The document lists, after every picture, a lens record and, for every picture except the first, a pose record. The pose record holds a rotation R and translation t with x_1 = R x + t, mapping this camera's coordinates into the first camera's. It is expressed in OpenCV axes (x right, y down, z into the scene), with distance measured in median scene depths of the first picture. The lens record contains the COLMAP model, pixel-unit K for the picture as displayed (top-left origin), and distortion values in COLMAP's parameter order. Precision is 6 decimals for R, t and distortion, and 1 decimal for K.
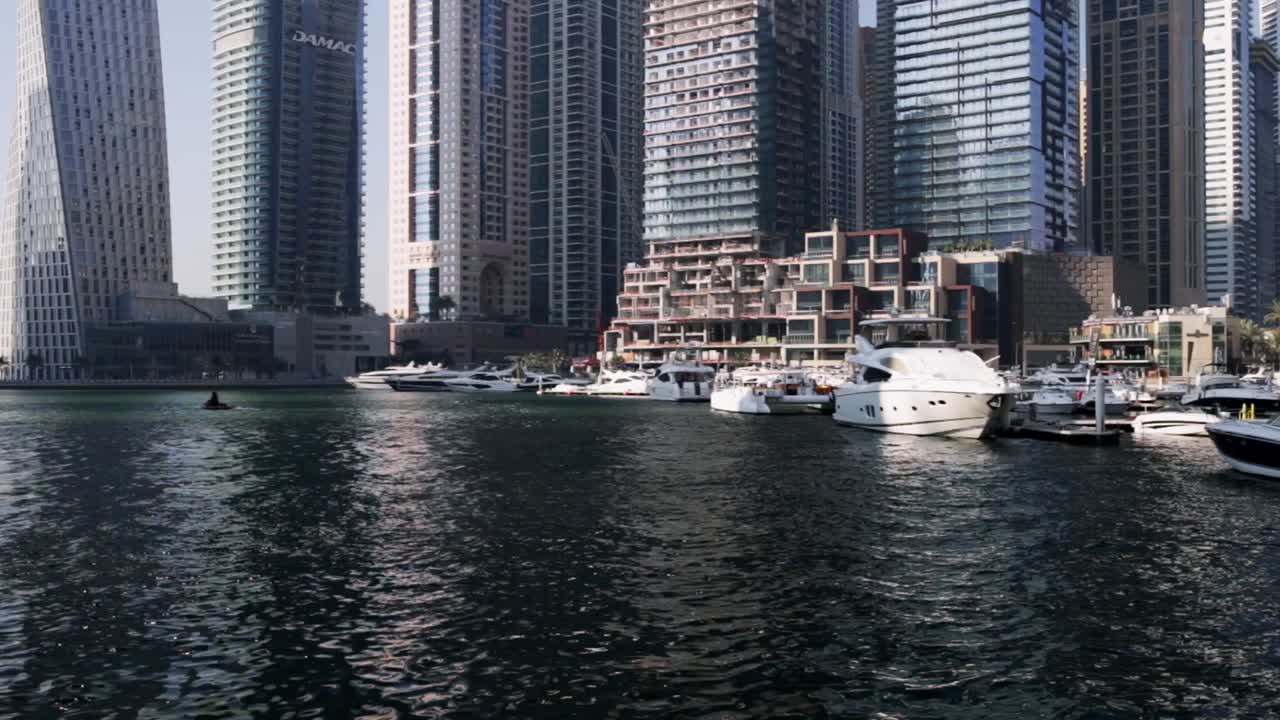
lens RADIAL K [[1034.1, 0, 645.1], [0, 1034.1, 362.0], [0, 0, 1]] dist [-0.023061, -0.002640]
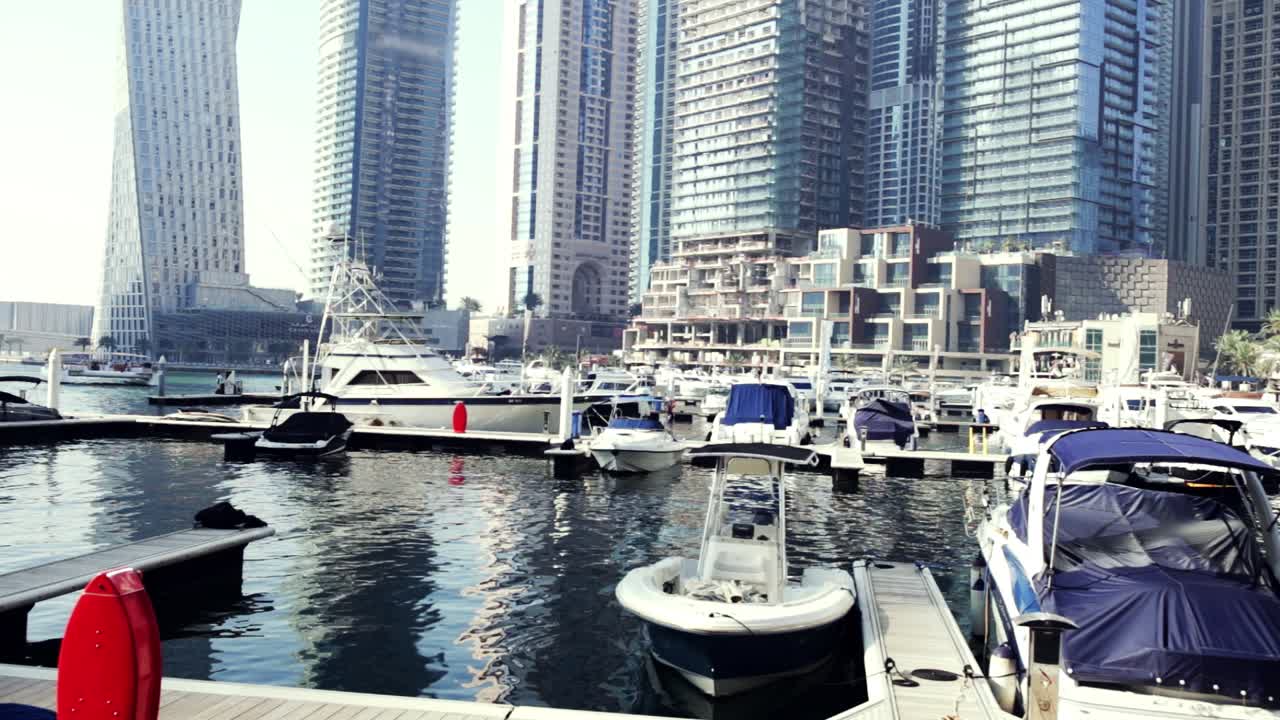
lens RADIAL K [[1024.7, 0, 640.0], [0, 1024.7, 360.0], [0, 0, 1]] dist [-0.023122, -0.002010]
pose [[0.980356, 0.033489, -0.194372, 0.172095], [-0.034752, 0.999391, -0.003087, 0.001429], [0.194151, 0.009781, 0.980923, 0.054190]]
